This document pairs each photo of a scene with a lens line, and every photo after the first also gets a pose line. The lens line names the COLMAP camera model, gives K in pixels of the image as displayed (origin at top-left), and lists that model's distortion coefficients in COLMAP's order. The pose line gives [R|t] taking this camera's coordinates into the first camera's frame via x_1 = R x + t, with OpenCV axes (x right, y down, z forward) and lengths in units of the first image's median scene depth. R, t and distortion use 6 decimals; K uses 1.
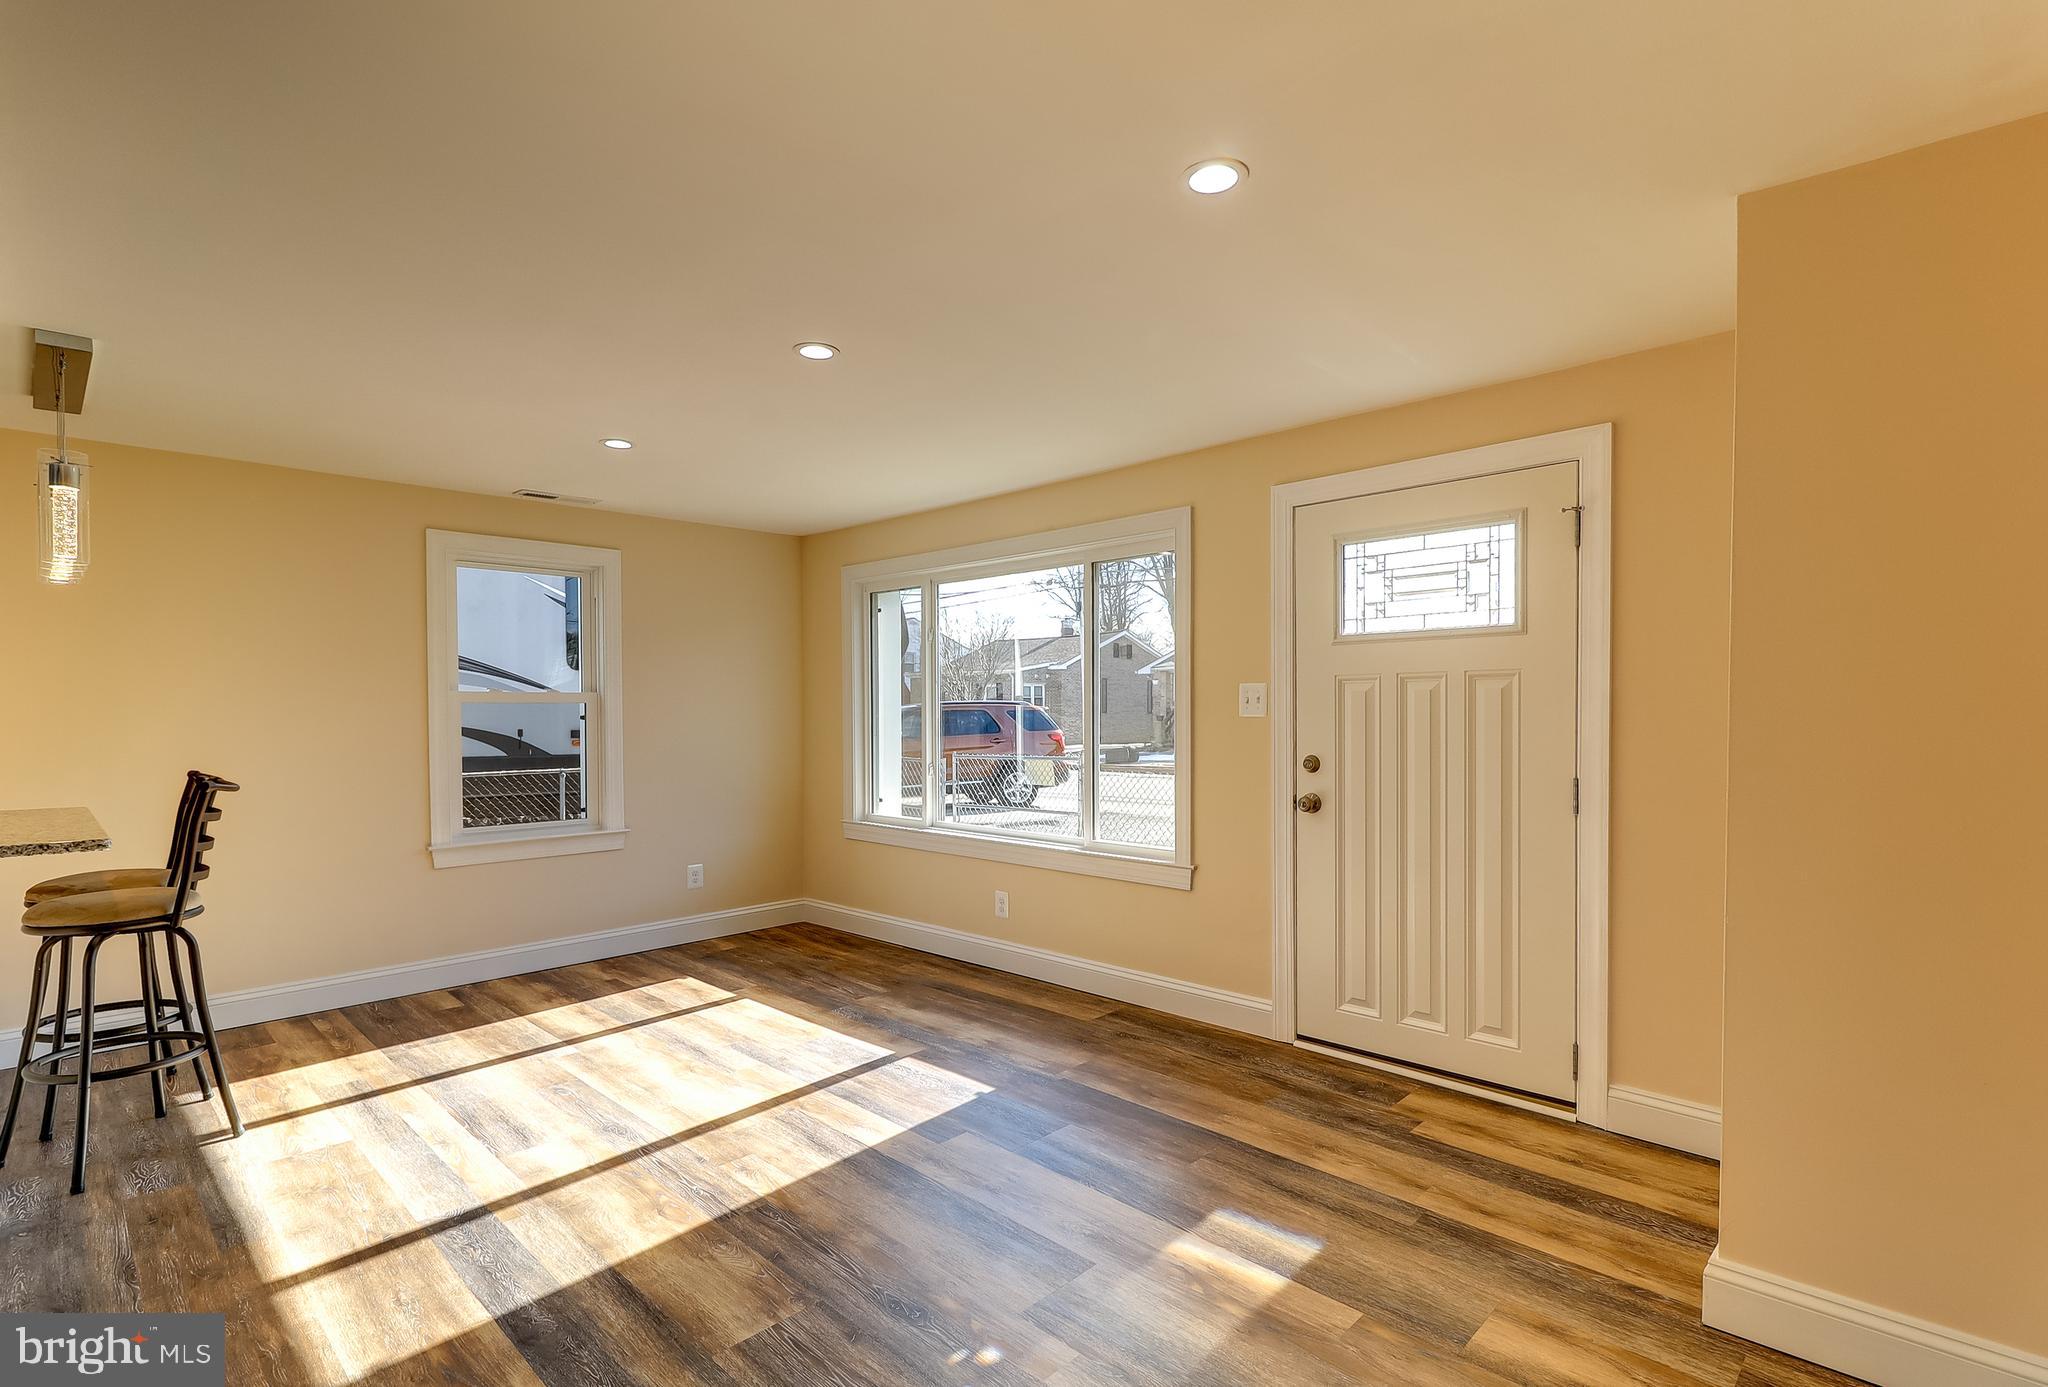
lens RADIAL K [[967.9, 0, 1030.5], [0, 967.9, 728.6], [0, 0, 1]] dist [0.012993, -0.000126]
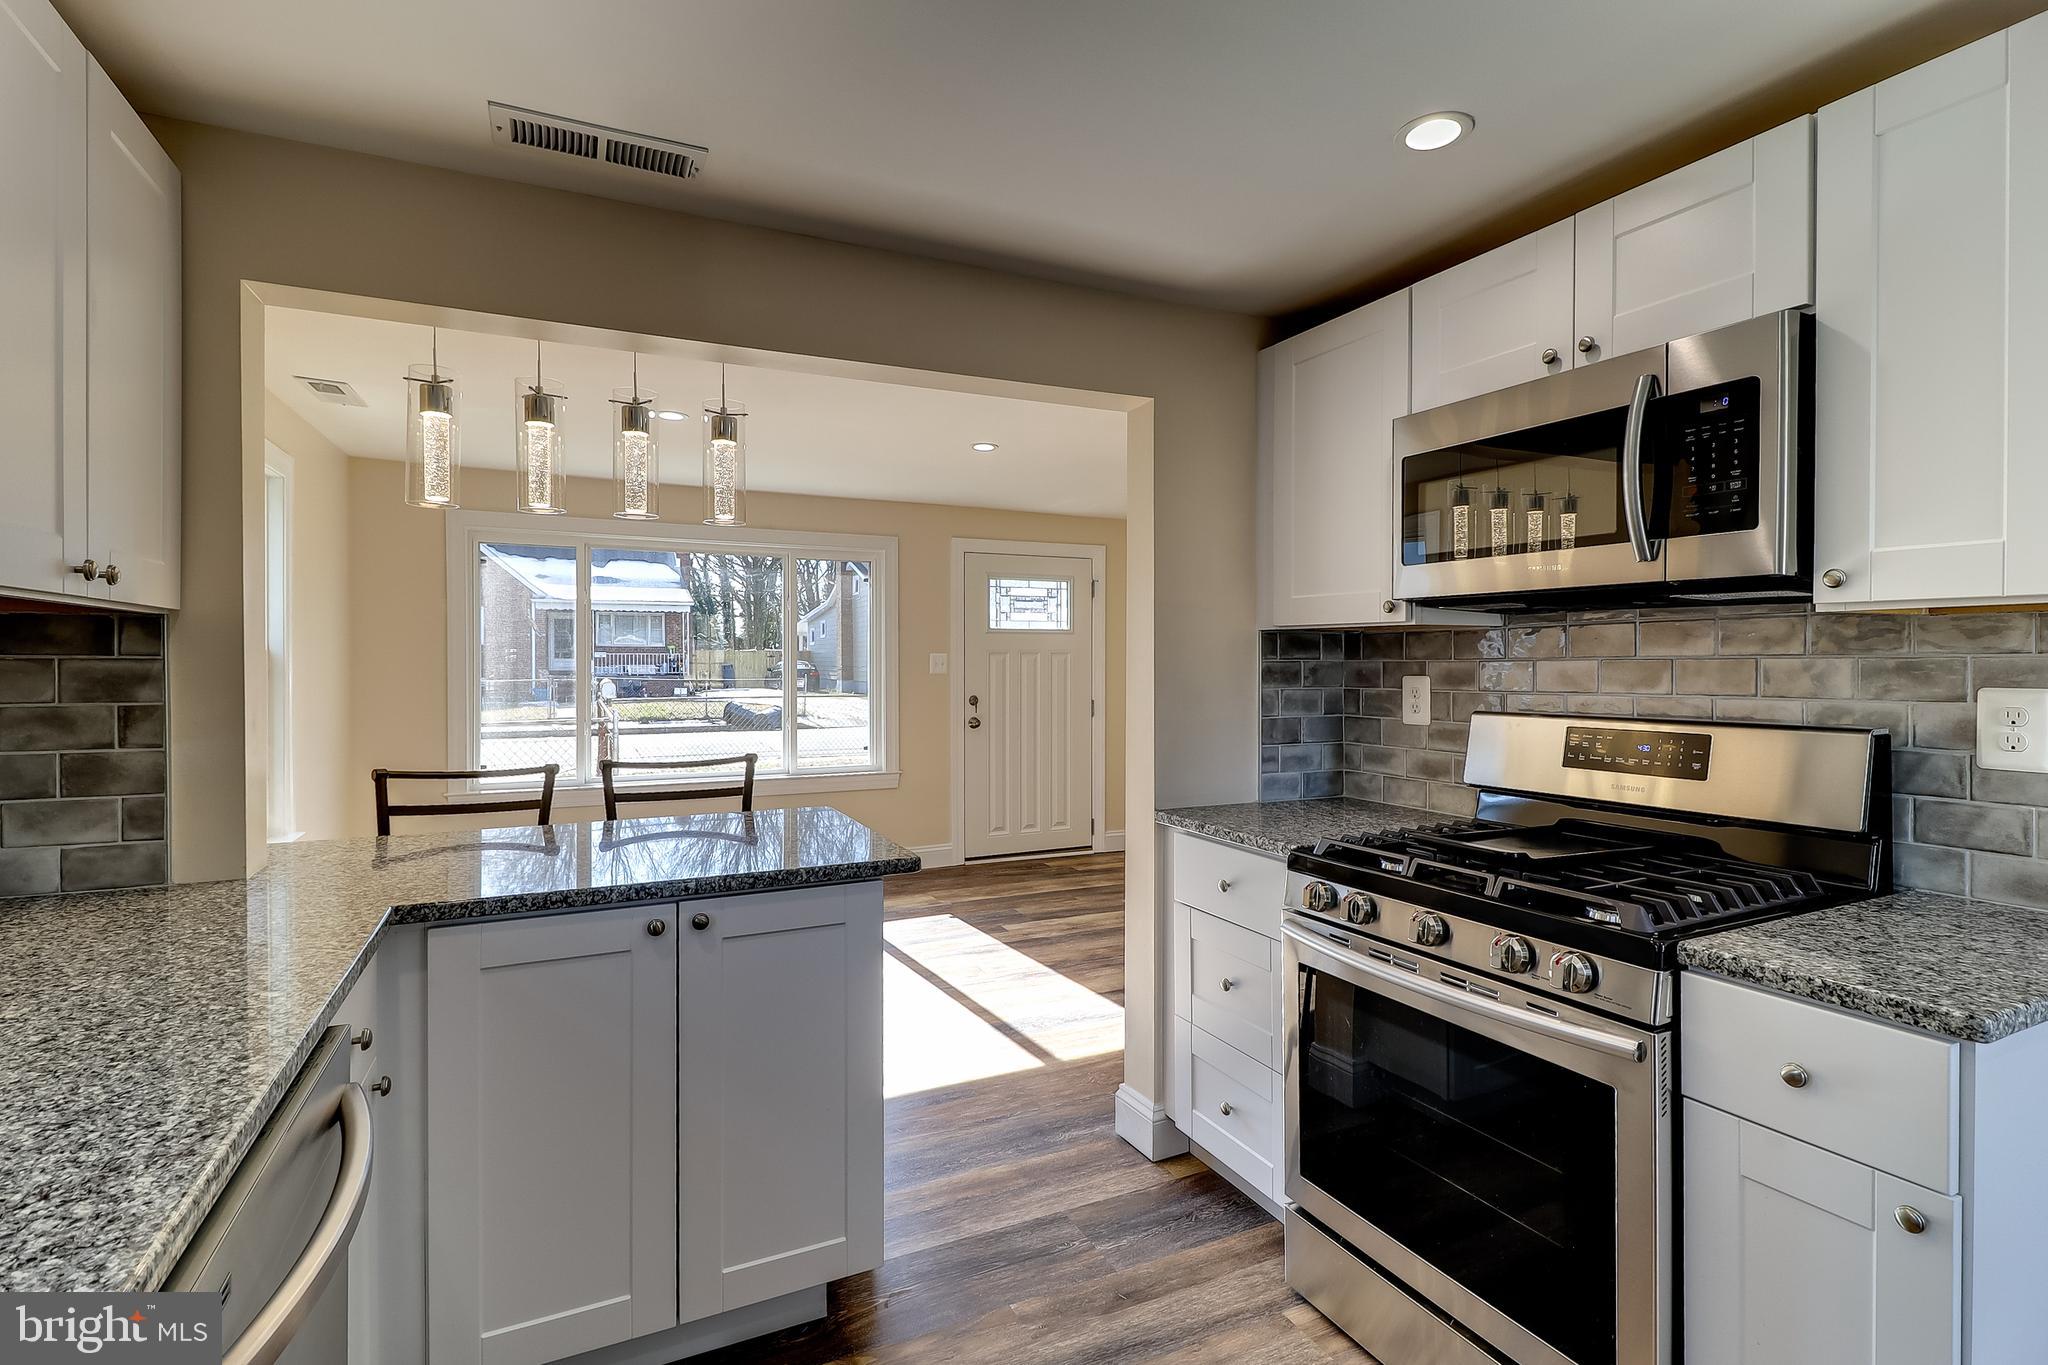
lens RADIAL K [[944.6, 0, 1026.0], [0, 944.6, 667.7], [0, 0, 1]] dist [0.015270, -0.000298]
pose [[0.347642, -0.004716, 0.937615, -1.353216], [0.011584, 0.999933, 0.000734, -0.024454], [-0.937556, 0.010606, 0.347673, 0.335063]]
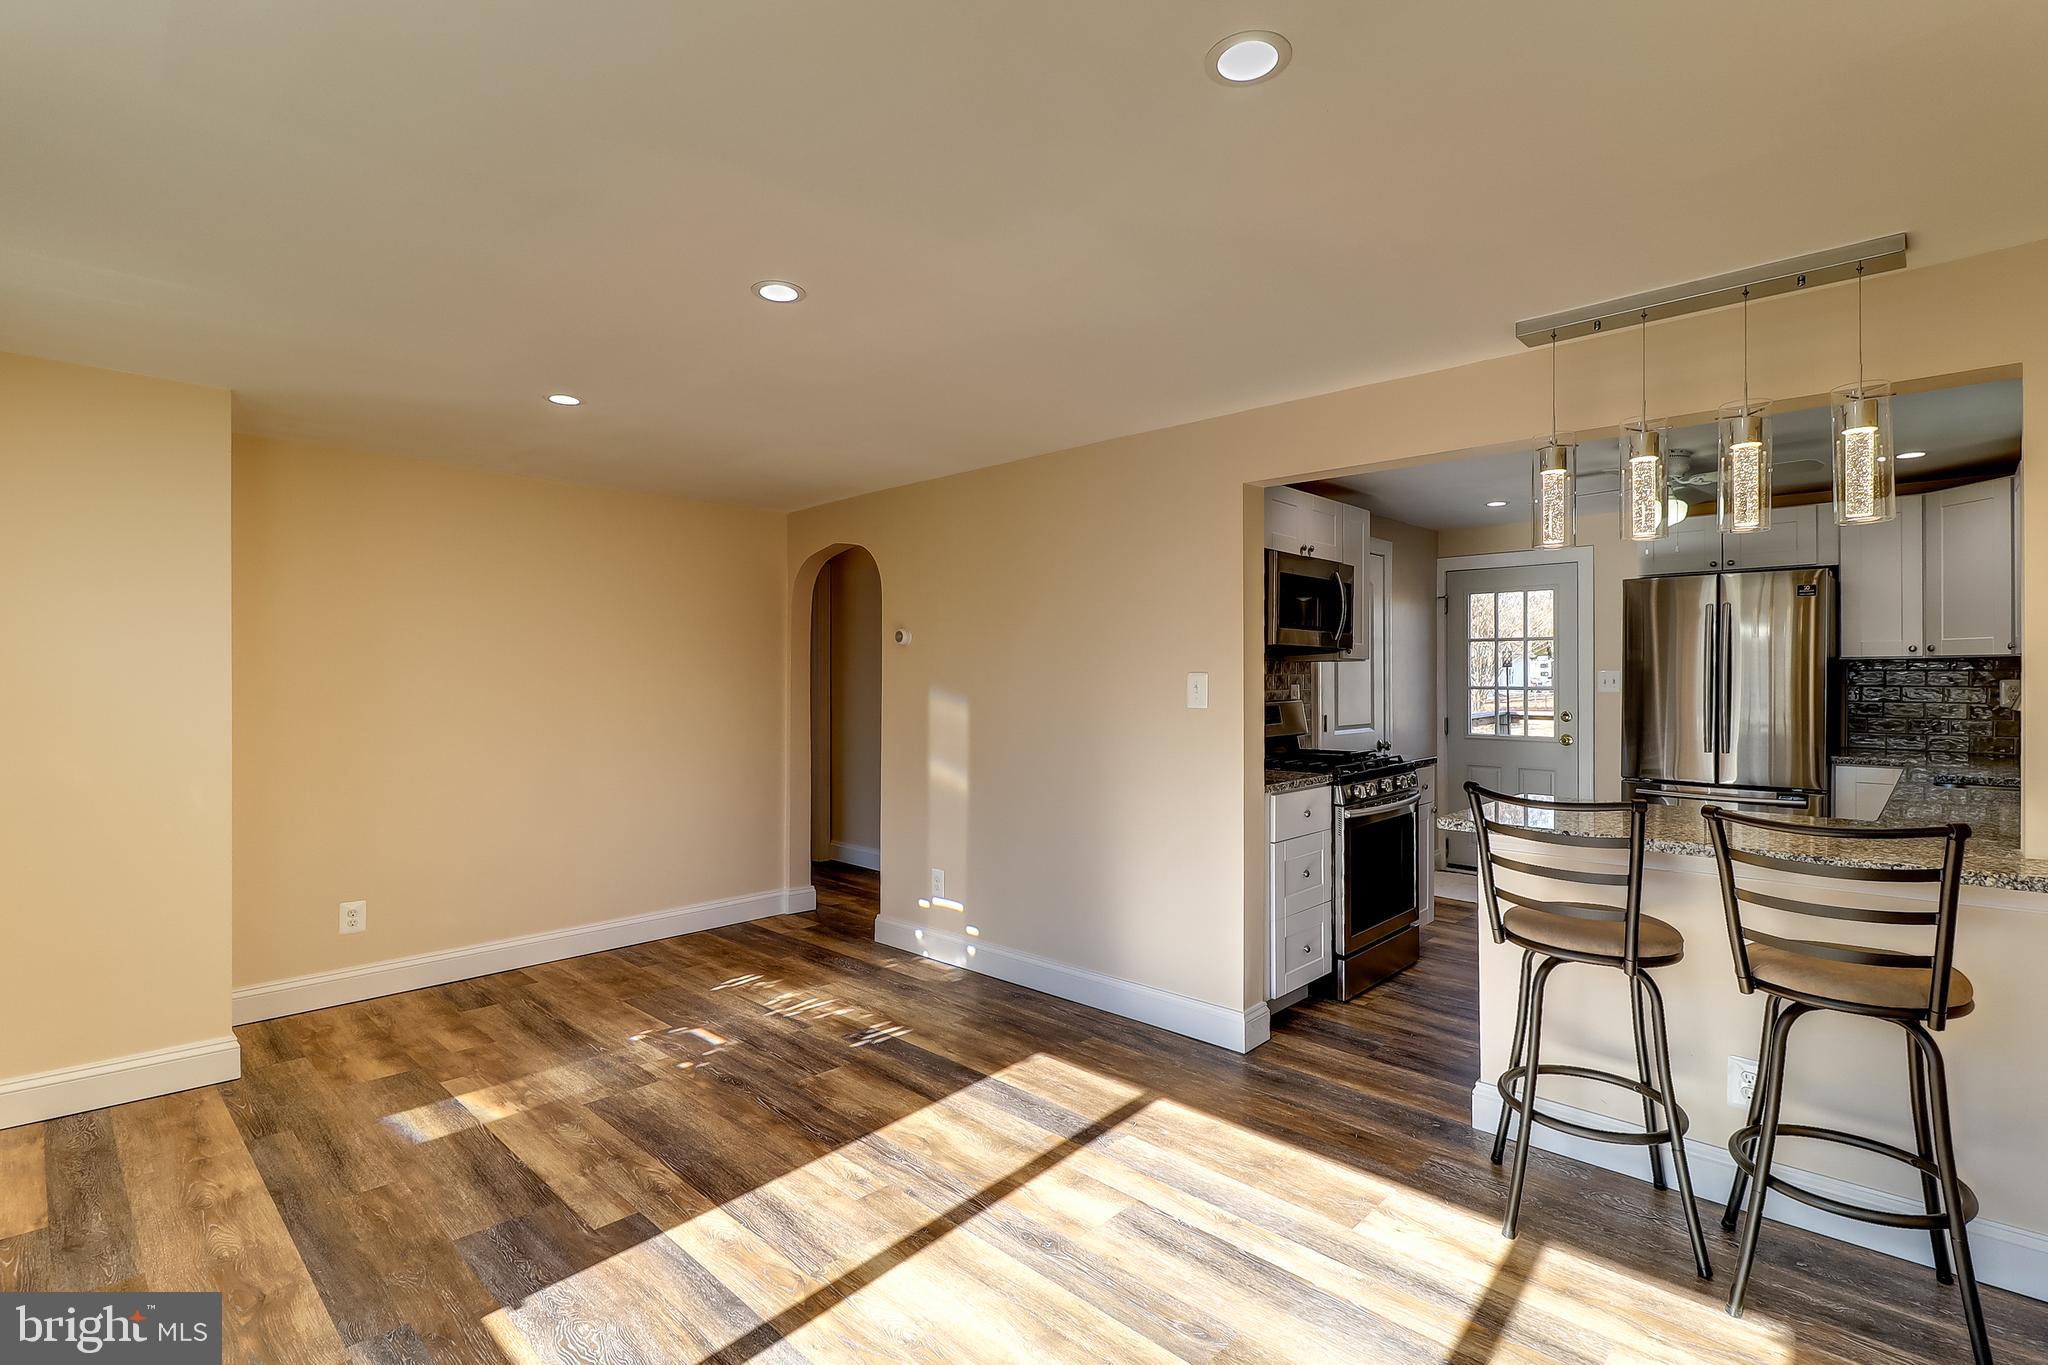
lens RADIAL K [[960.6, 0, 1019.7], [0, 960.6, 672.8], [0, 0, 1]] dist [0.016380, -0.012778]
pose [[-0.999979, 0.003489, 0.005428, -0.363549], [0.003539, 0.999952, 0.009168, -0.042310], [-0.005396, 0.009187, -0.999943, 1.539718]]
